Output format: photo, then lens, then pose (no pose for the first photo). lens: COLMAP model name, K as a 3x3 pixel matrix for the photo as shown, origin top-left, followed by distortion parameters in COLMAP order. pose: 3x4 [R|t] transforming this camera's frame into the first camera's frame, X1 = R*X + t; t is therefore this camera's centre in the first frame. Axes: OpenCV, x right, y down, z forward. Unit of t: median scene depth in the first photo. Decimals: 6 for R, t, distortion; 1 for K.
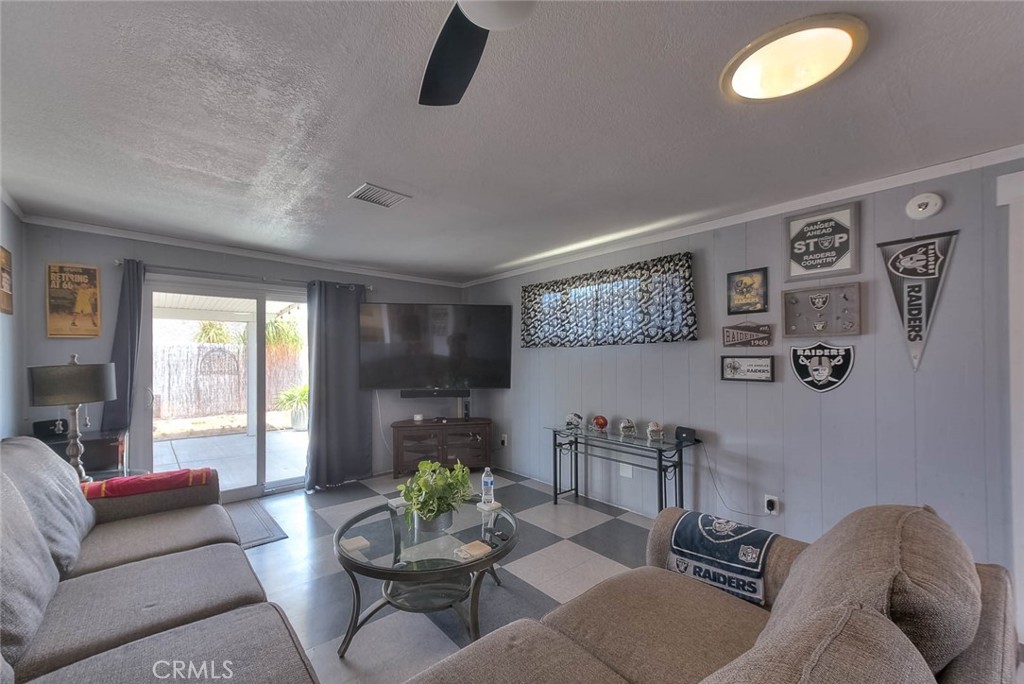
lens RADIAL K [[408.6, 0, 514.5], [0, 408.6, 357.2], [0, 0, 1]] dist [0.019016, -0.001920]
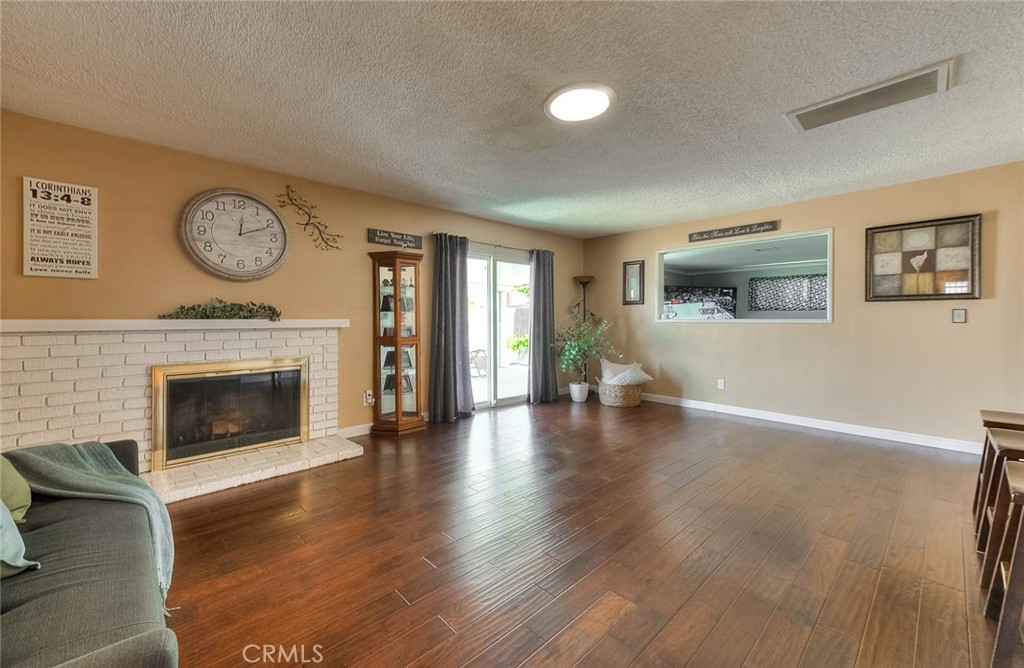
lens RADIAL K [[409.8, 0, 512.9], [0, 409.8, 320.8], [0, 0, 1]] dist [0.017951, 0.001058]
pose [[0.998859, 0.010514, 0.046596, -1.680399], [-0.010781, 0.999927, 0.005486, 0.033321], [-0.046535, -0.005982, 0.998899, -1.192163]]
